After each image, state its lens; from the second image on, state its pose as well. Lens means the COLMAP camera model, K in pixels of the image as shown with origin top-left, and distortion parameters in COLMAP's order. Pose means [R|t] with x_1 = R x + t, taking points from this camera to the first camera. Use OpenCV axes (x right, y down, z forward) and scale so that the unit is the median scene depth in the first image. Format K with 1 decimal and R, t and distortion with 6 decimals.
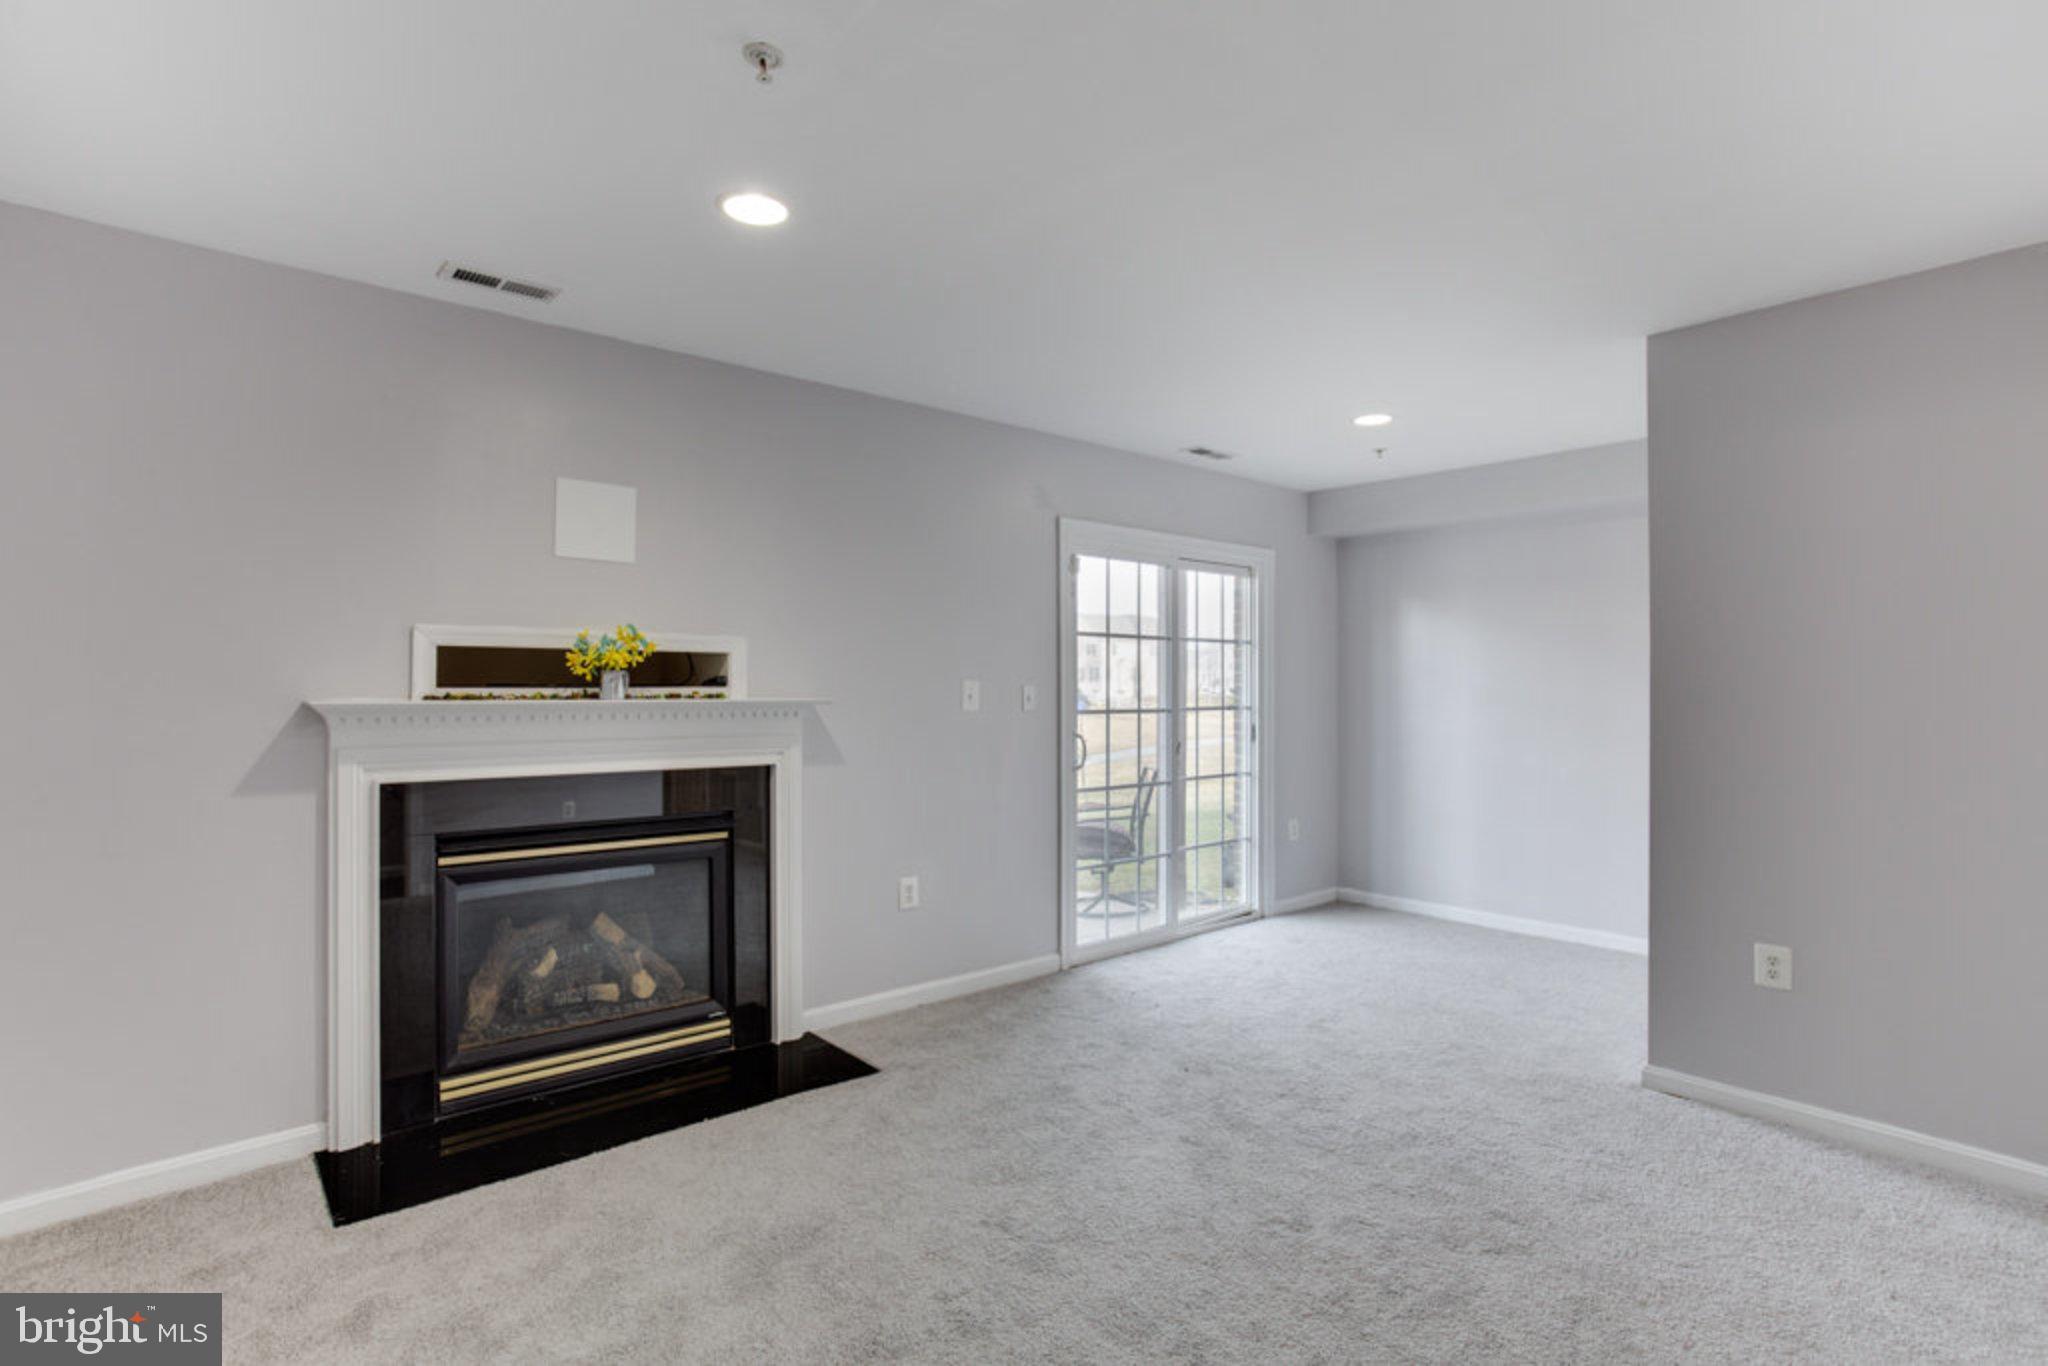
lens RADIAL K [[991.0, 0, 1023.5], [0, 991.0, 704.6], [0, 0, 1]] dist [0.001003, 0.001705]
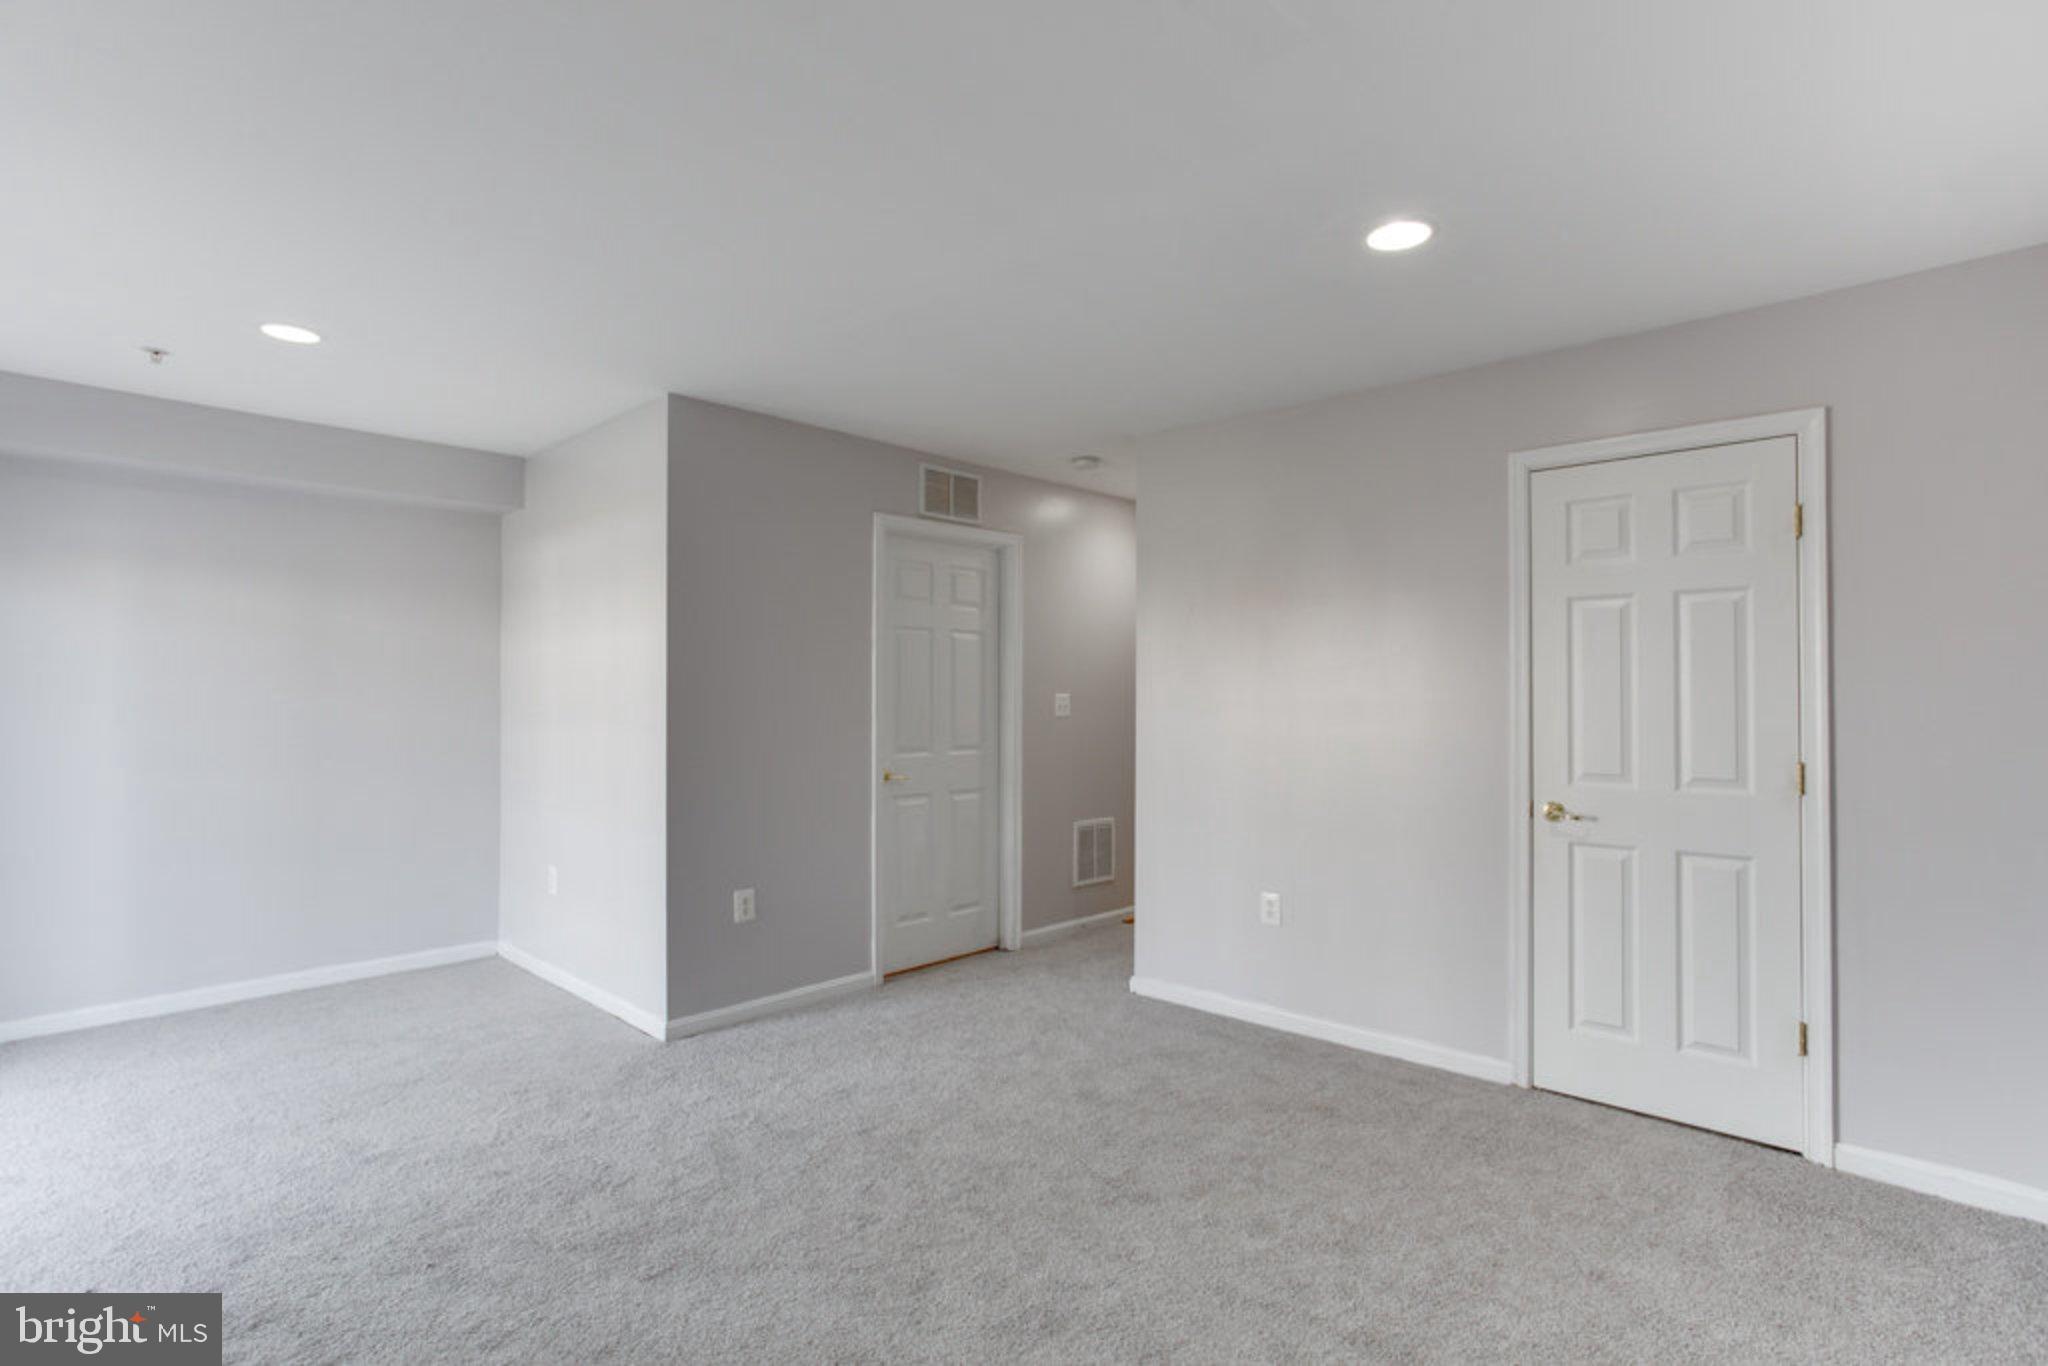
lens RADIAL K [[991.0, 0, 1023.2], [0, 991.0, 684.6], [0, 0, 1]] dist [0.001003, 0.001705]
pose [[-0.089964, 0.015579, 0.995823, -0.607229], [0.015047, 0.999785, -0.014282, -0.009643], [-0.995831, 0.013699, -0.090179, 0.729938]]
